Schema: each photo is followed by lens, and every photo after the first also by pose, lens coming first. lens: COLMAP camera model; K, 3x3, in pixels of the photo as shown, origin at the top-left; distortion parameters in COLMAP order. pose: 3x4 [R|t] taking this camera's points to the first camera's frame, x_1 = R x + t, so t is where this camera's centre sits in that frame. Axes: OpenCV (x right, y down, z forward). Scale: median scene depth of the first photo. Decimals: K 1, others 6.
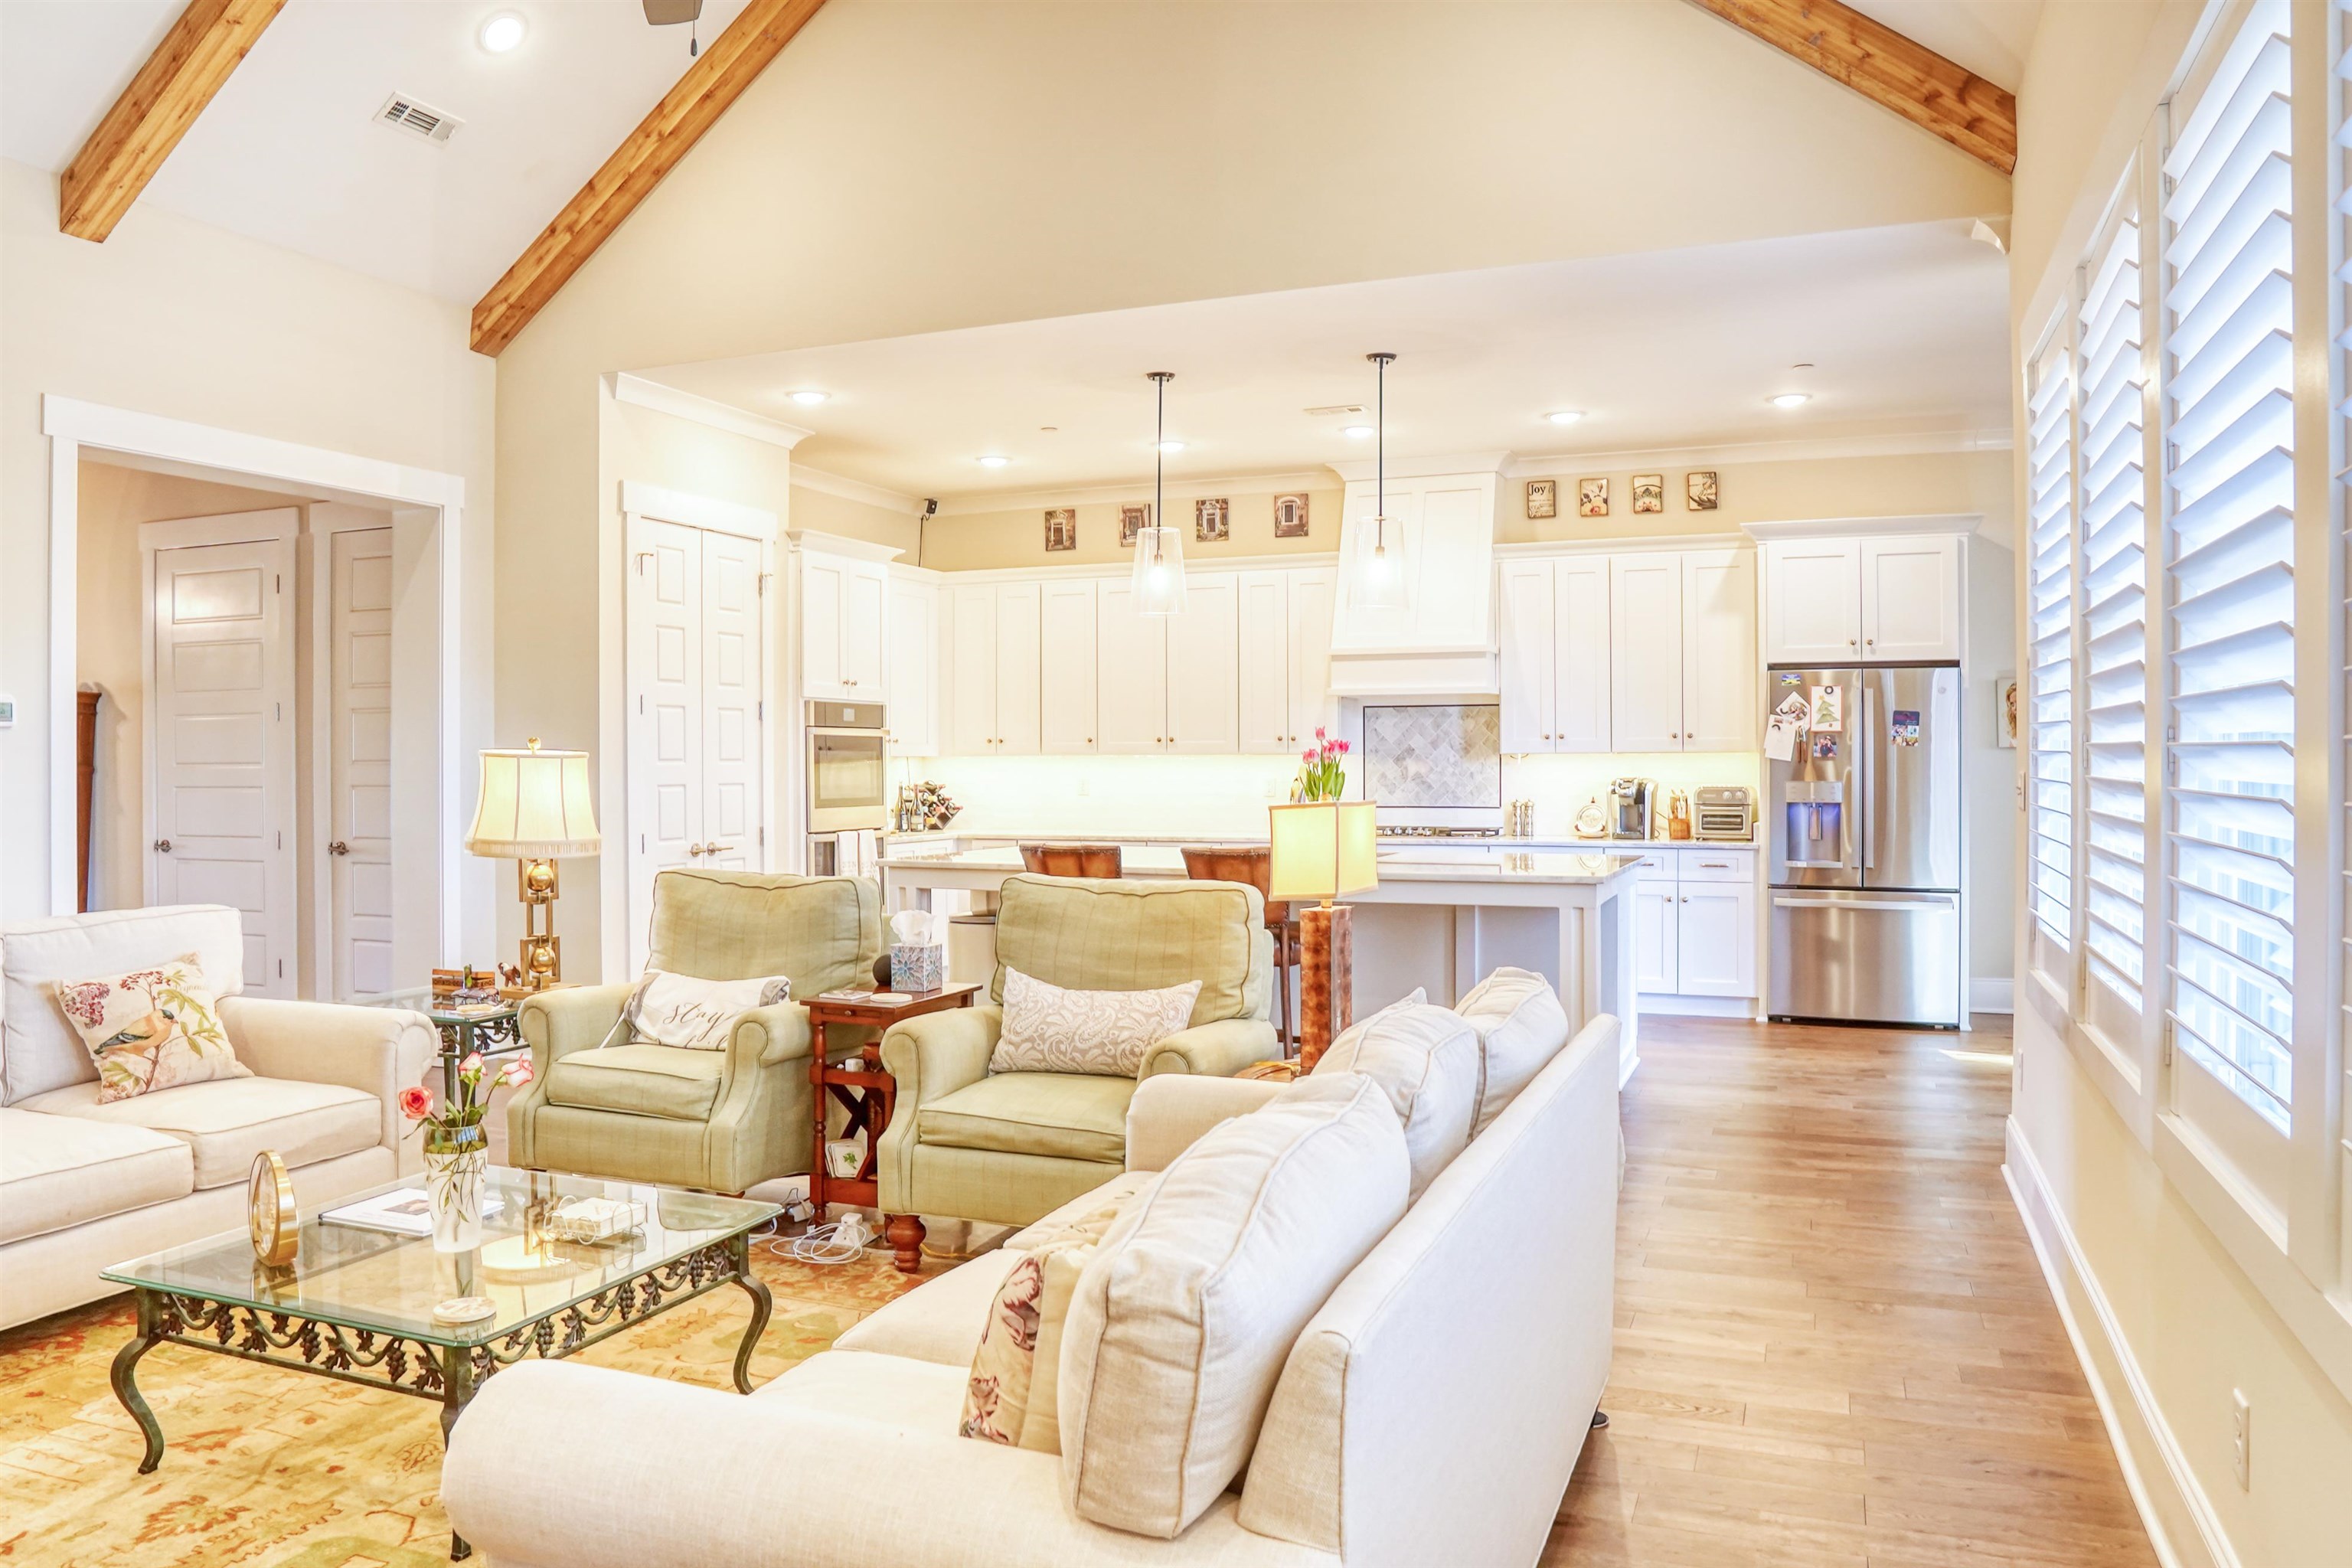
lens RADIAL K [[1719.0, 0, 1162.8], [0, 1719.0, 772.6], [0, 0, 1]] dist [-0.010350, -0.001120]
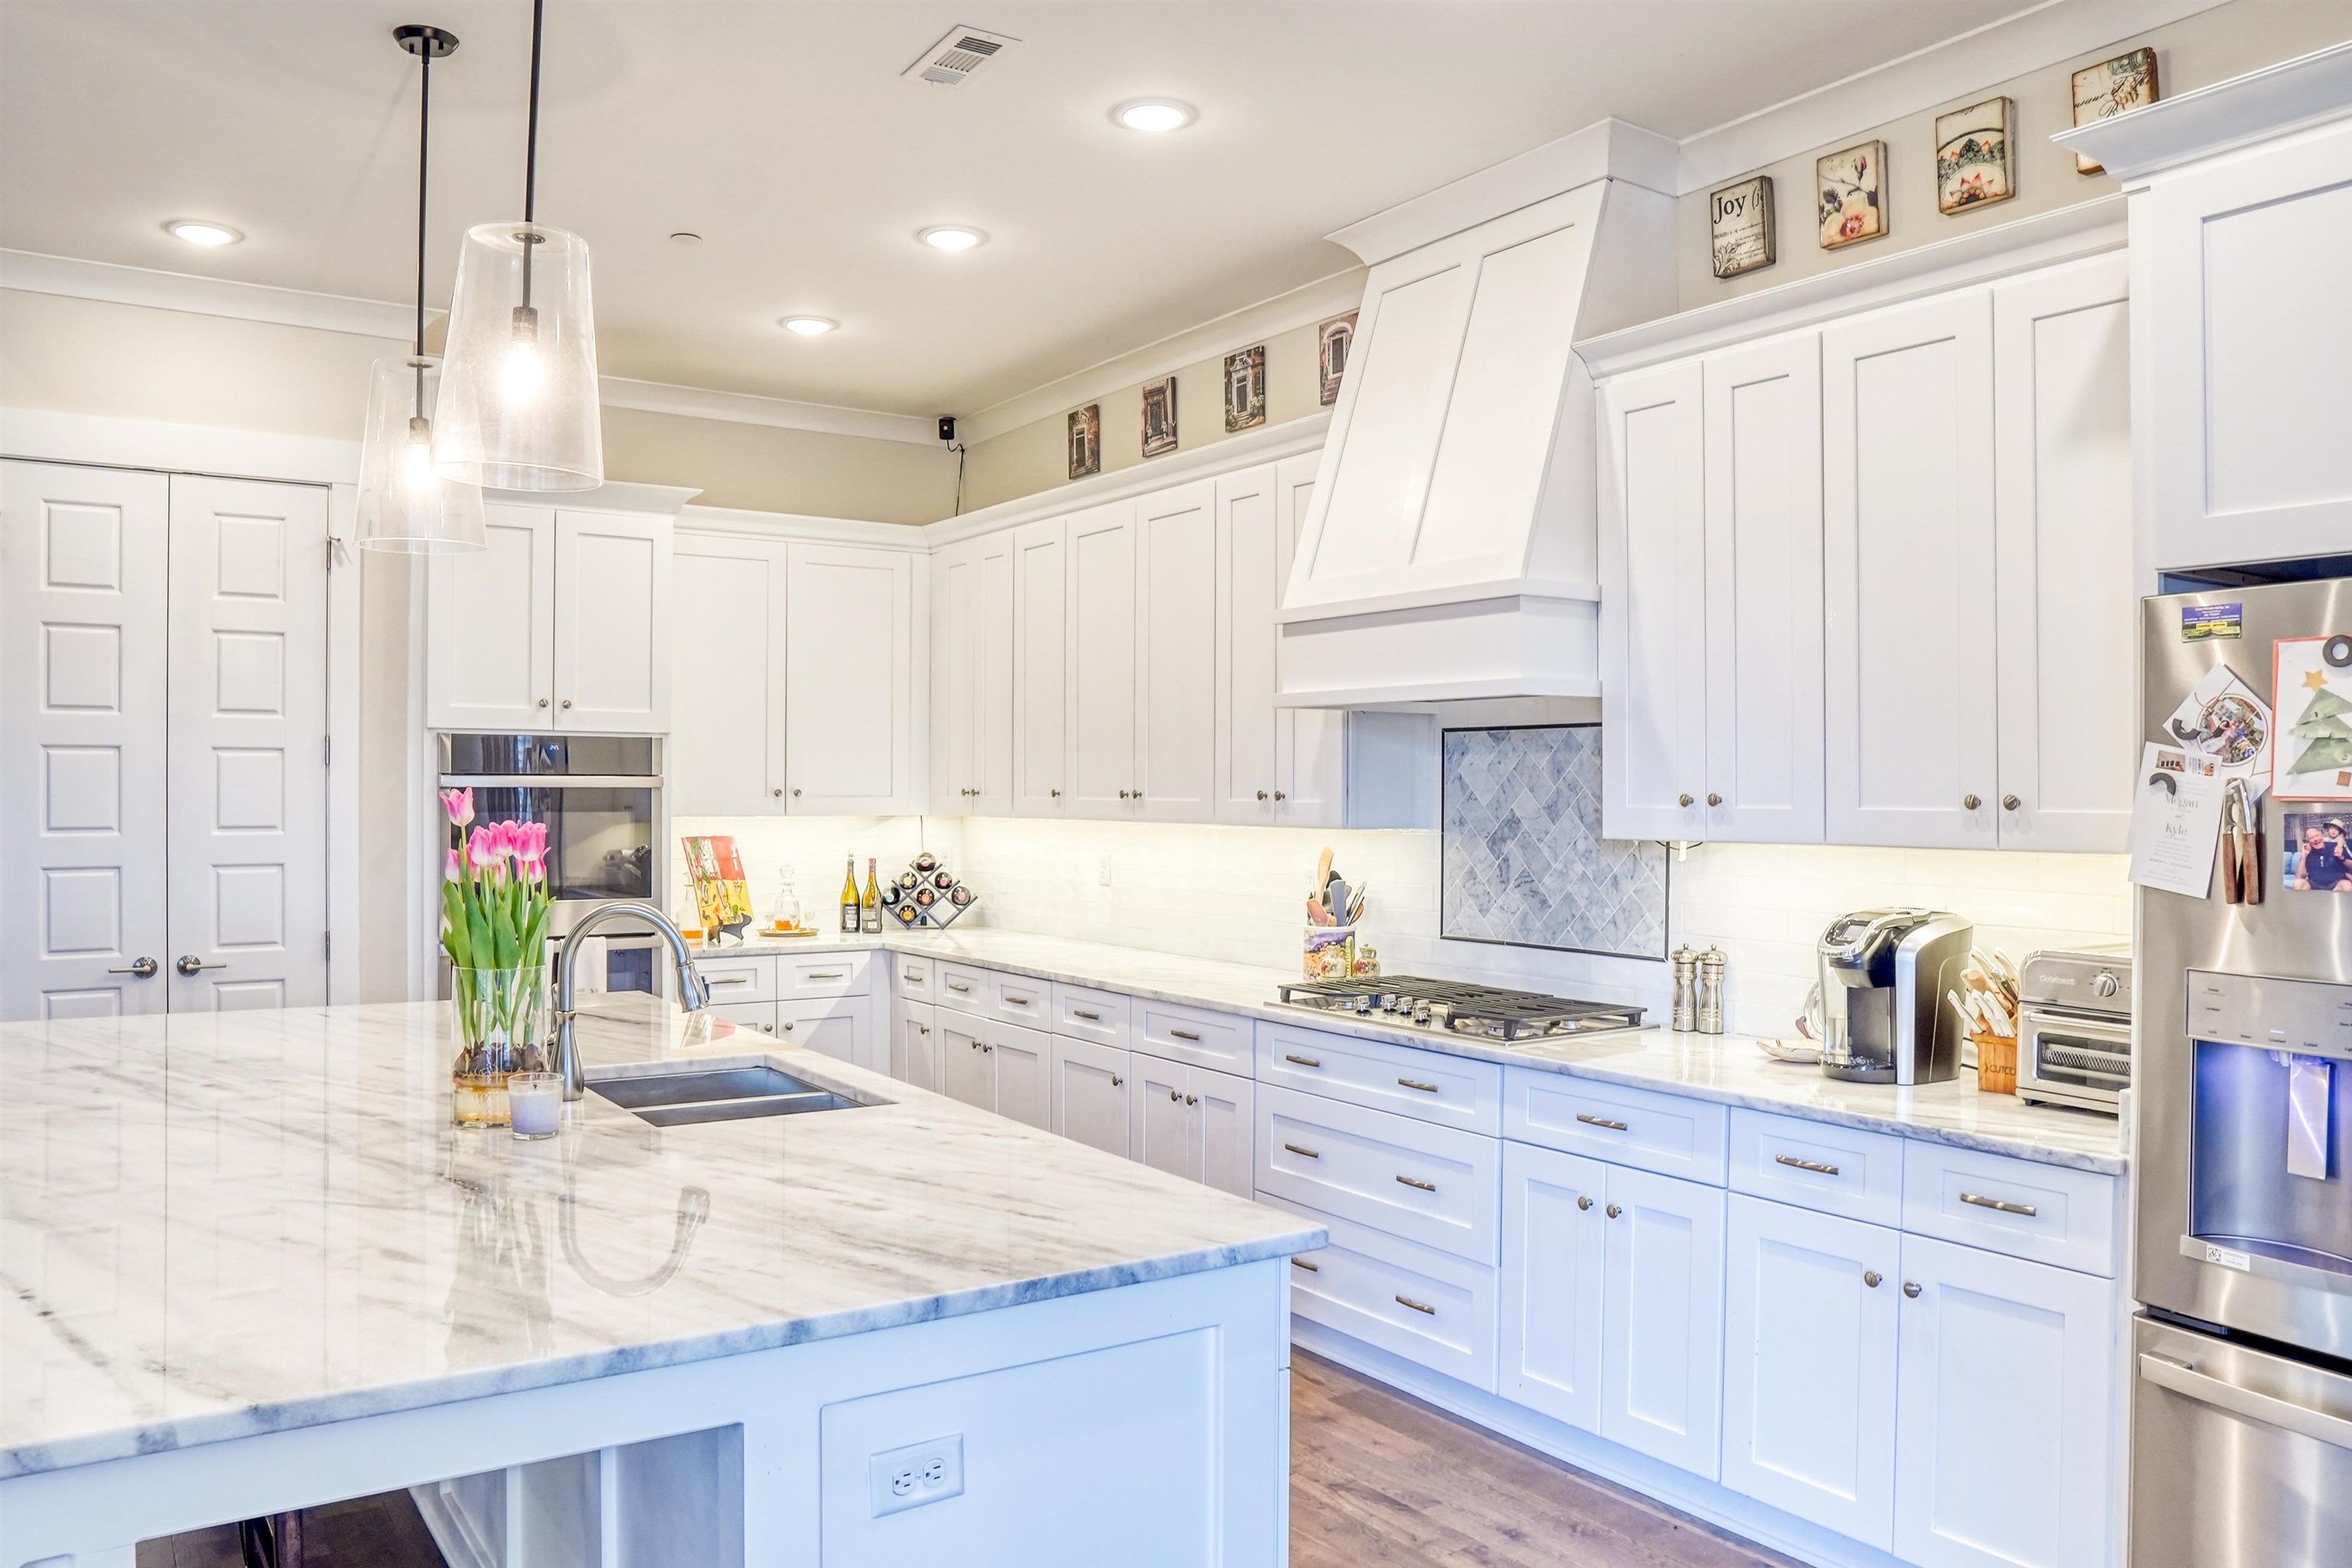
lens RADIAL K [[1719.0, 0, 1190.9], [0, 1719.0, 787.4], [0, 0, 1]] dist [-0.010350, -0.001120]
pose [[0.849474, 0.004698, -0.527609, 0.326971], [-0.008897, 0.999946, -0.005420, -0.019855], [0.527555, 0.009299, 0.849470, 0.577329]]
